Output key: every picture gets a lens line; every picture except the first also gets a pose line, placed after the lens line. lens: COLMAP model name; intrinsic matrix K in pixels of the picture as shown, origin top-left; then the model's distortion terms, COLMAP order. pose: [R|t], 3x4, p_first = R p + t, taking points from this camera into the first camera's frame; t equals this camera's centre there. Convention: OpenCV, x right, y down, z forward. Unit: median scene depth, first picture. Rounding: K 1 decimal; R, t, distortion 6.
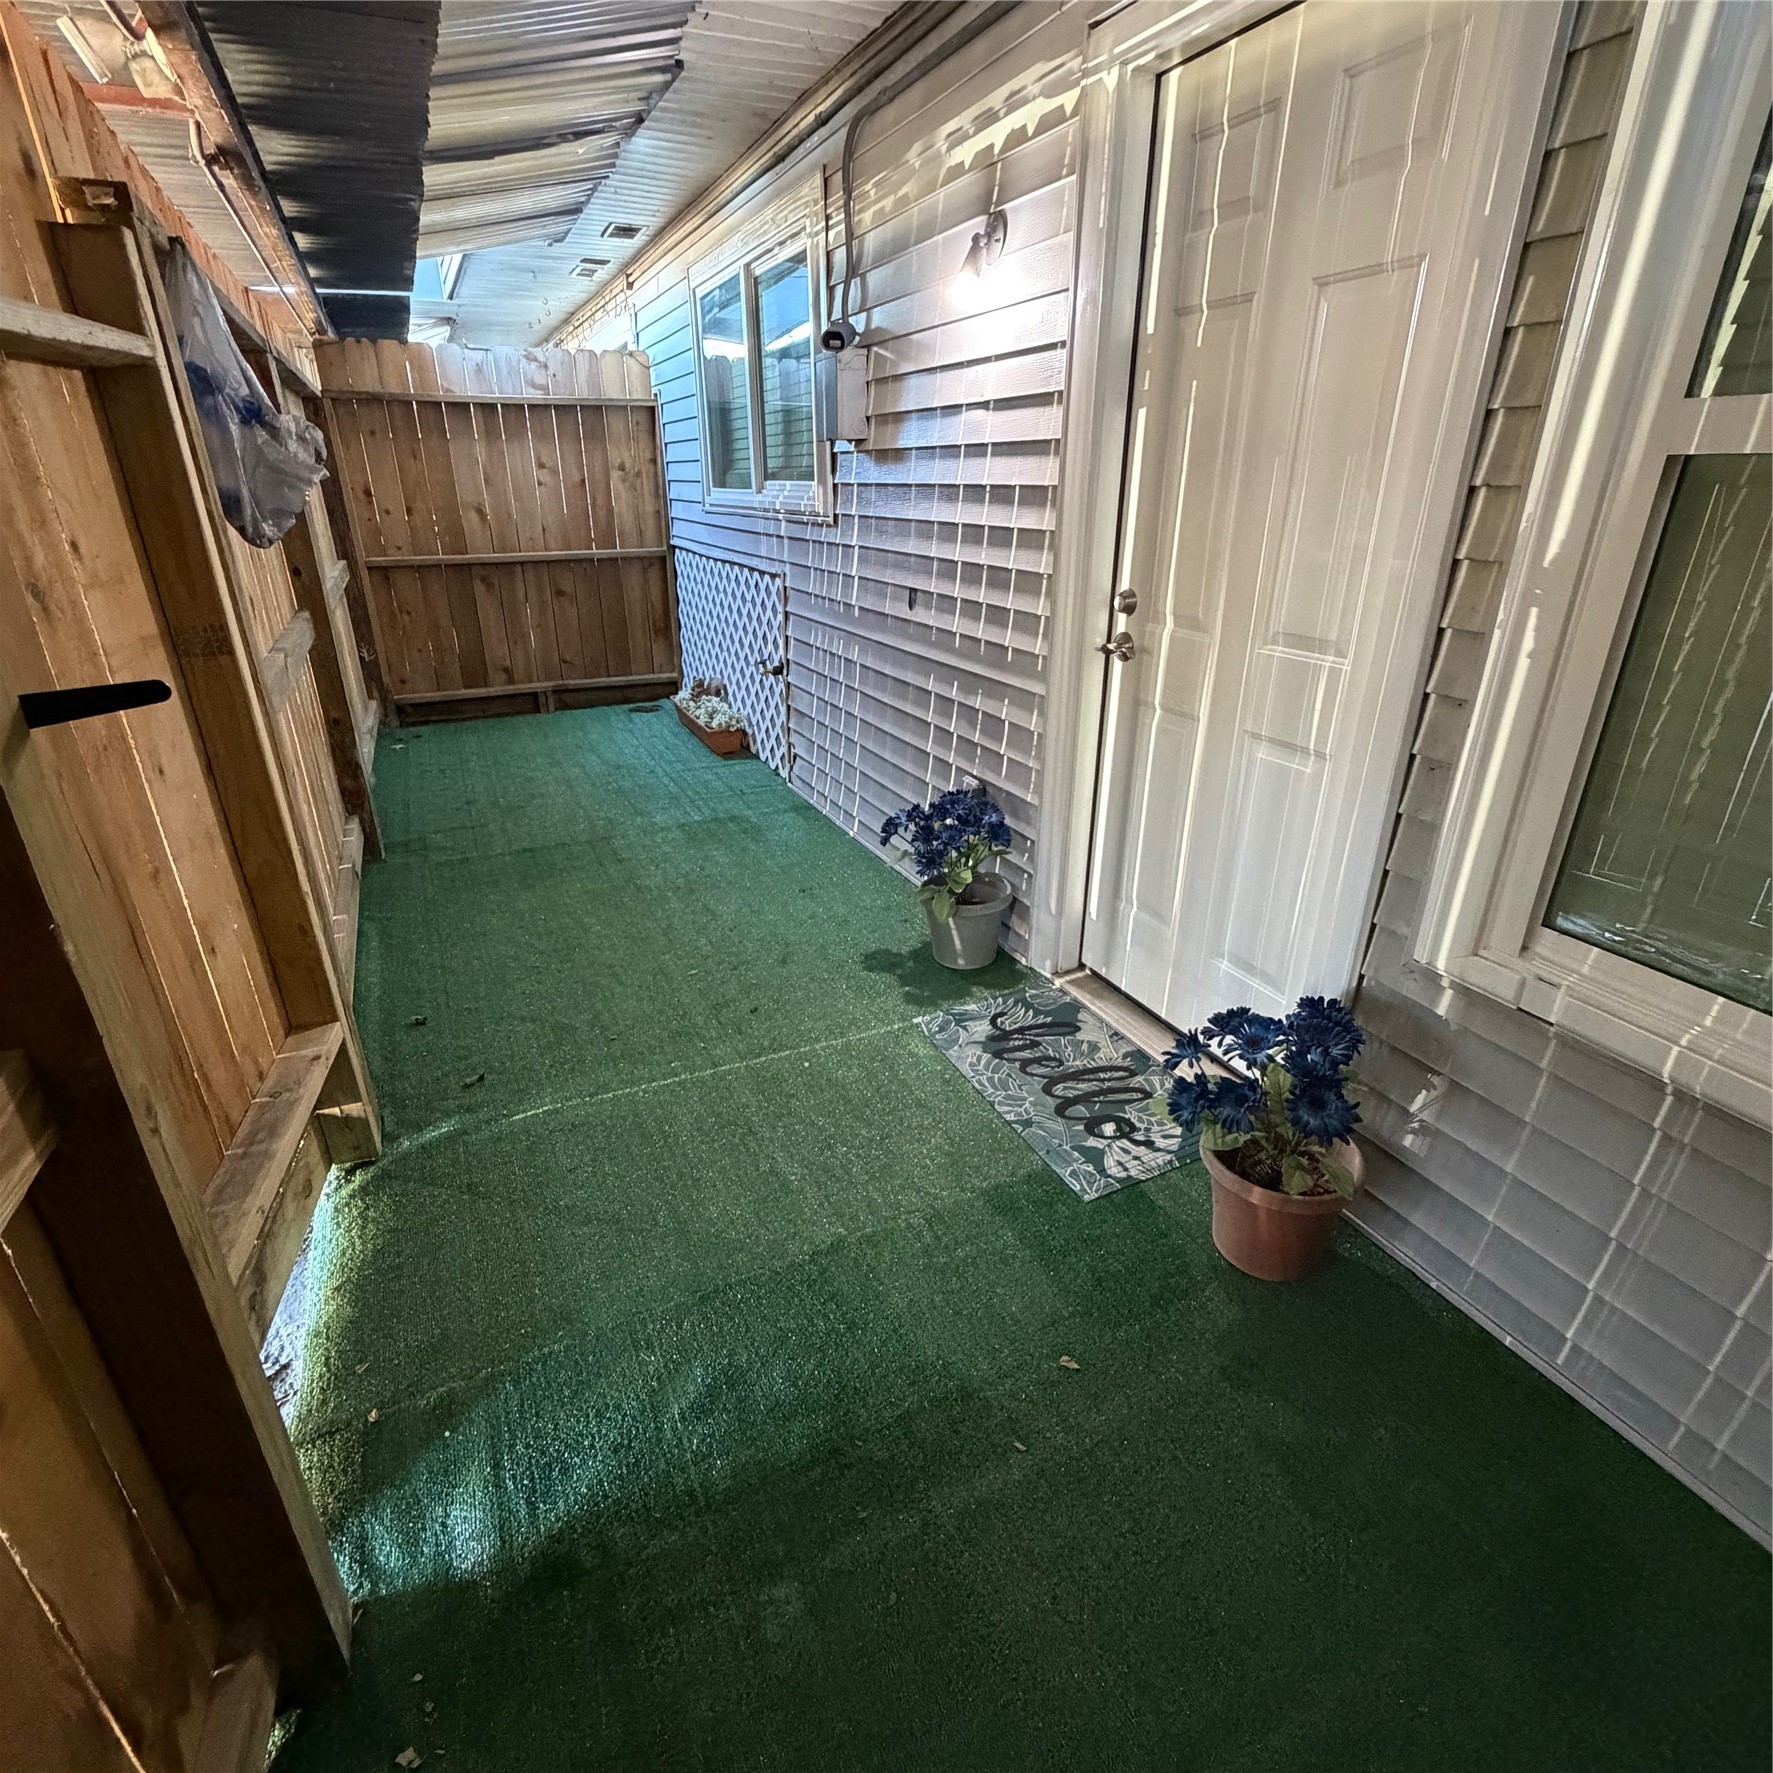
lens RADIAL K [[944.1, 0, 886.5], [0, 944.1, 886.5], [0, 0, 1]] dist [0.003461, -0.002697]
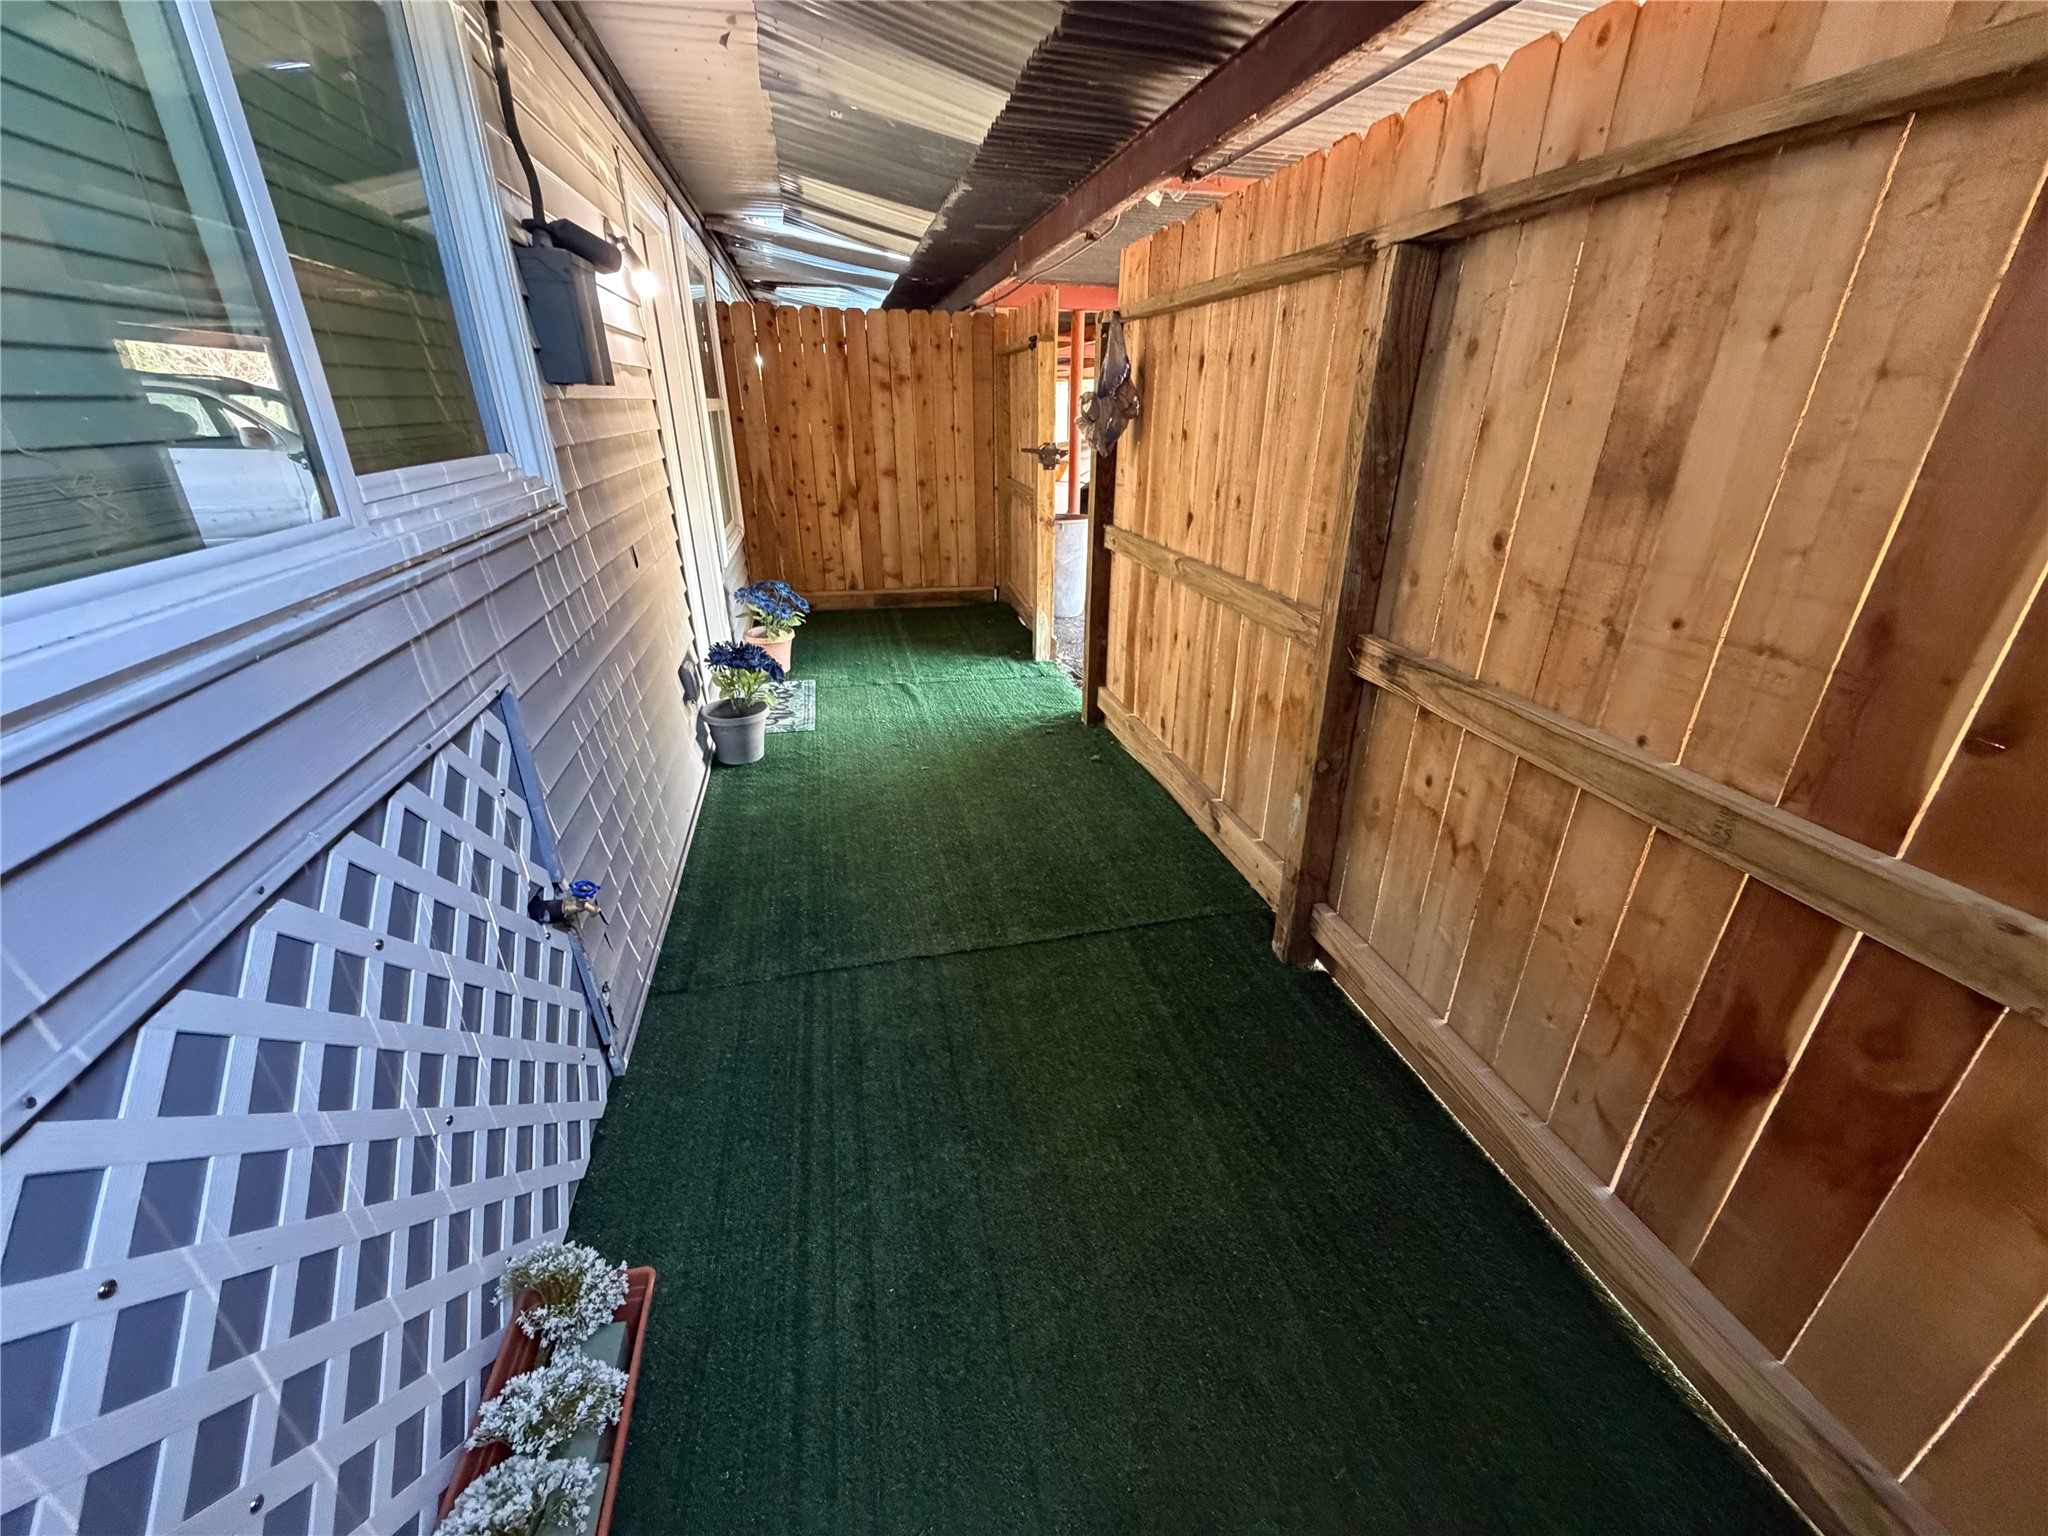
lens RADIAL K [[816.0, 0, 1024.0], [0, 816.0, 768.0], [0, 0, 1]] dist [0.000003, -0.000002]
pose [[-0.975397, -0.090872, 0.200854, -0.794013], [0.088036, 0.674733, 0.732793, -1.061981], [-0.202113, 0.732447, -0.650133, 2.341549]]
